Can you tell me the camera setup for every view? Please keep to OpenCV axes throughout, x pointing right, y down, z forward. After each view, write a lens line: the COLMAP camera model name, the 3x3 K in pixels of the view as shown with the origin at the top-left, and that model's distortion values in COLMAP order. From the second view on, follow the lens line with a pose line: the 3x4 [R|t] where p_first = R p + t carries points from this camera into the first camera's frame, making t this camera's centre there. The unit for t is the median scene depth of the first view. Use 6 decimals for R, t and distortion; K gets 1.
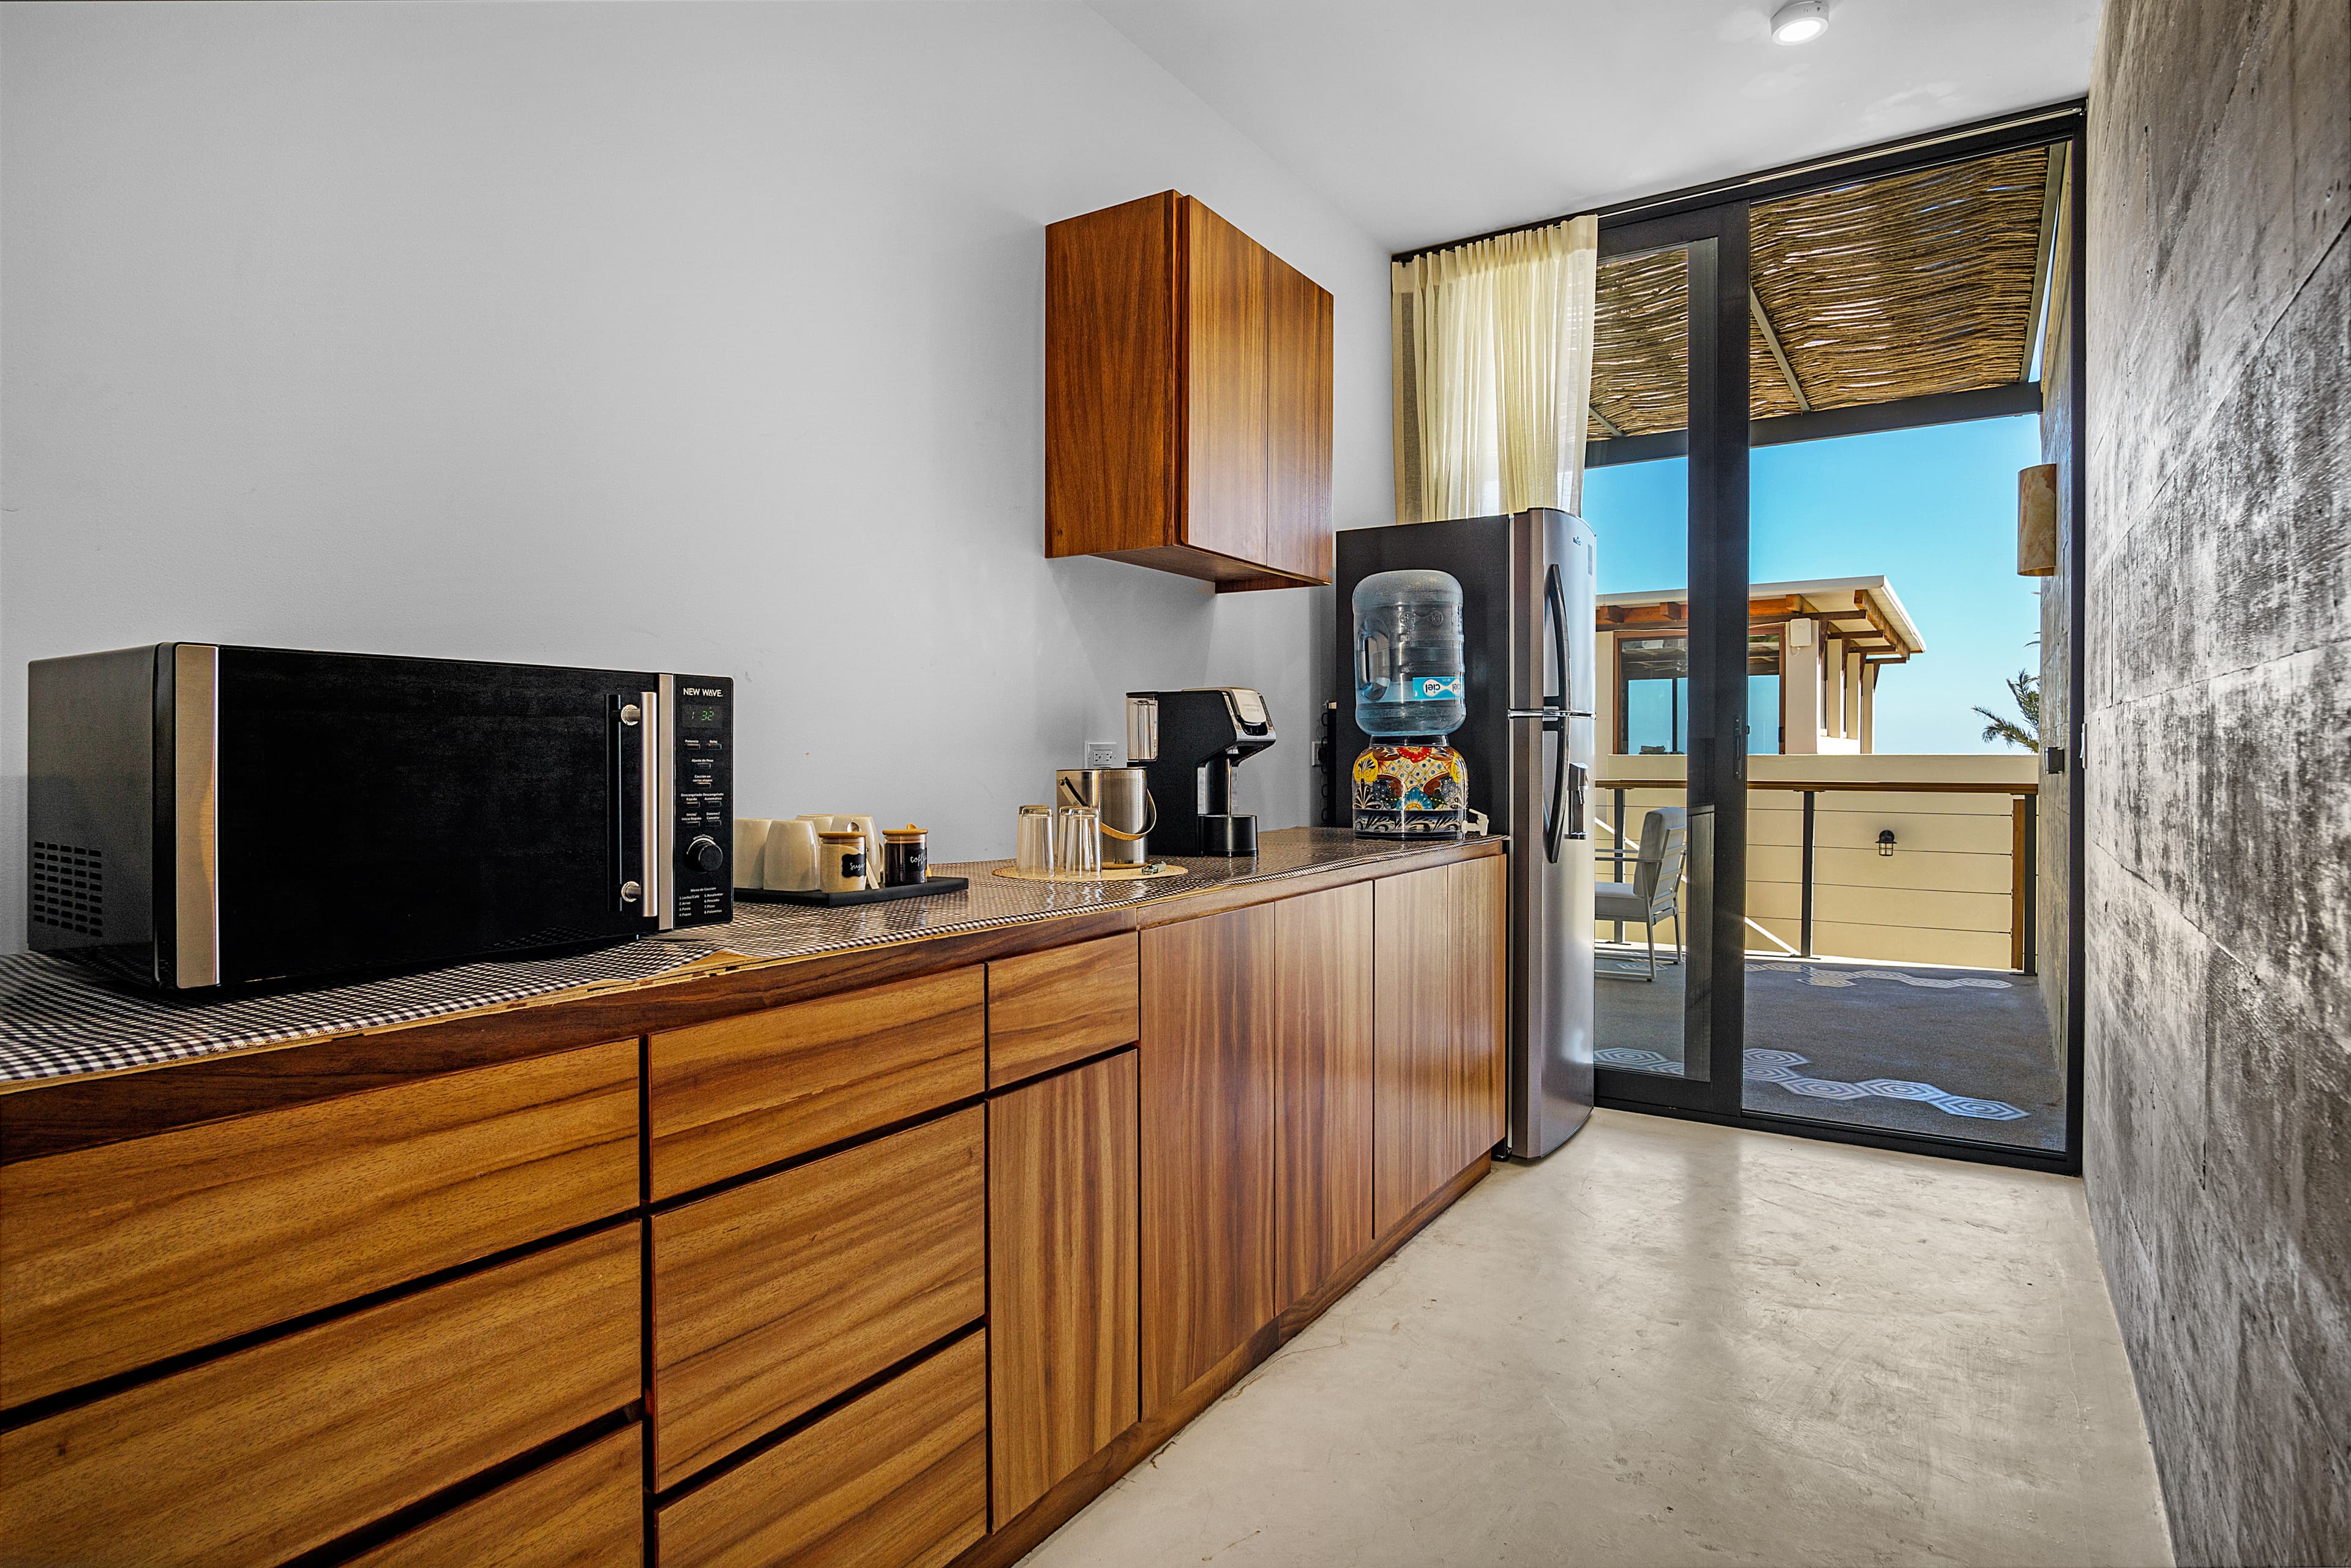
lens RADIAL K [[1264.4, 0, 1170.3], [0, 1264.4, 766.3], [0, 0, 1]] dist [-0.025581, 0.004306]
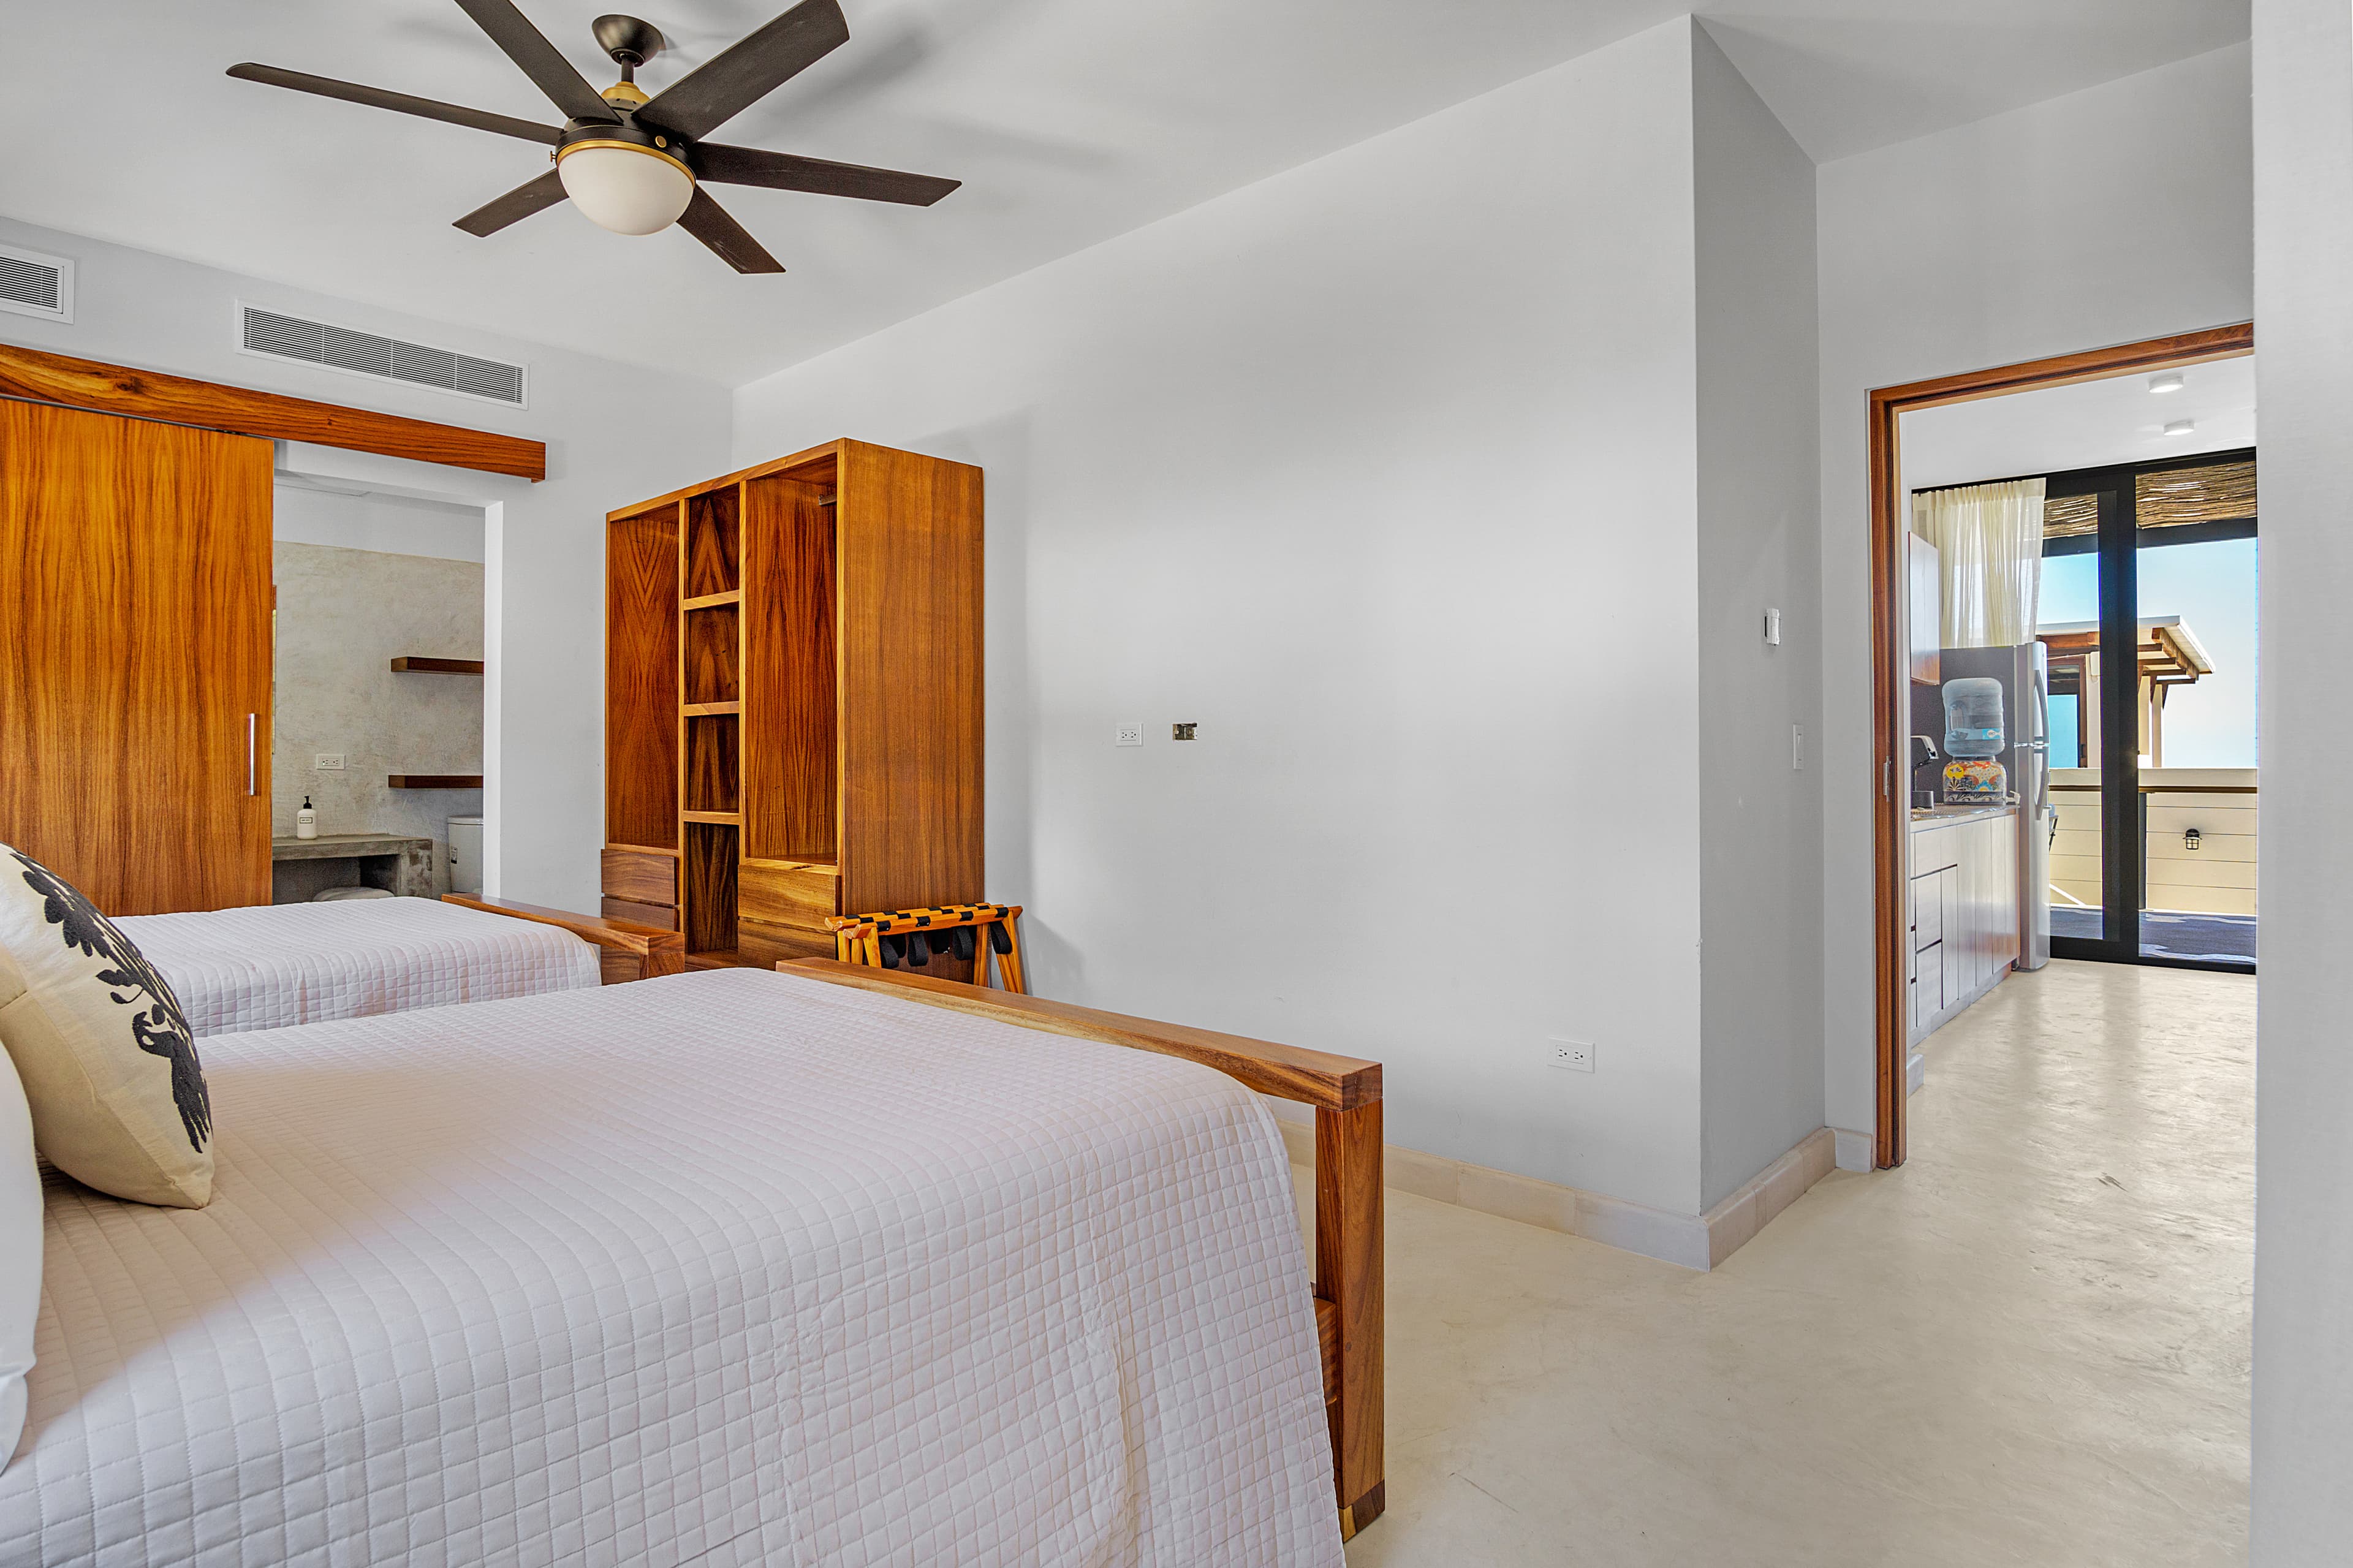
lens RADIAL K [[1295.5, 0, 1210.9], [0, 1295.5, 753.5], [0, 0, 1]] dist [-0.015906, 0.001479]
pose [[0.993138, -0.007863, -0.116687, -0.684229], [0.004748, 0.999626, -0.026948, 0.019347], [0.116855, 0.026209, 0.992803, -1.055265]]
